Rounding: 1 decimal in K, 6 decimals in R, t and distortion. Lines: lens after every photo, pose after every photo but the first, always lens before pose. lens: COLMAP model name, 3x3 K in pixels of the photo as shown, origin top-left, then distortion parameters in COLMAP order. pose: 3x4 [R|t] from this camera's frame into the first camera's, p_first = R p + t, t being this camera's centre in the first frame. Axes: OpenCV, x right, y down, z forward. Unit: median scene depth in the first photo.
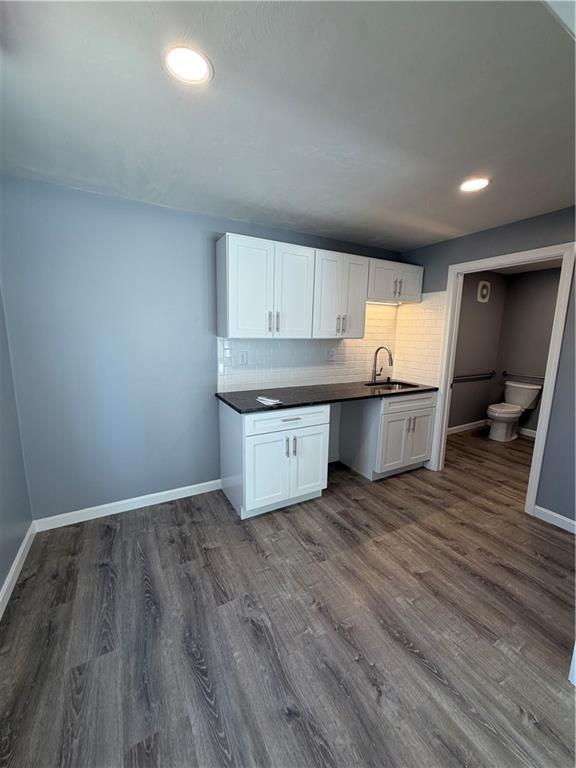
lens RADIAL K [[305.0, 0, 289.4], [0, 305.0, 382.1], [0, 0, 1]] dist [-0.002029, 0.000201]
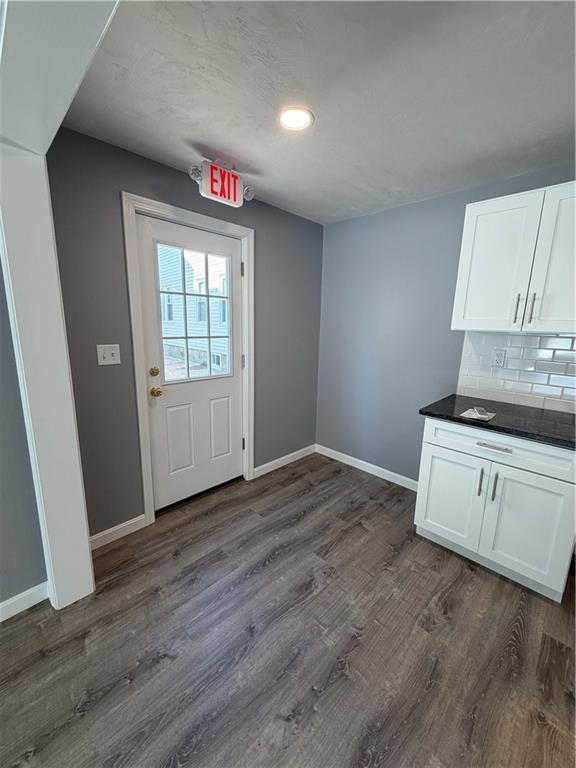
lens RADIAL K [[305.0, 0, 285.0], [0, 305.0, 381.5], [0, 0, 1]] dist [-0.002029, 0.000201]
pose [[0.273438, 0.175009, -0.945835, 0.505364], [-0.171425, 0.976434, 0.131113, -0.034241], [0.946491, 0.126289, 0.296996, 0.313933]]
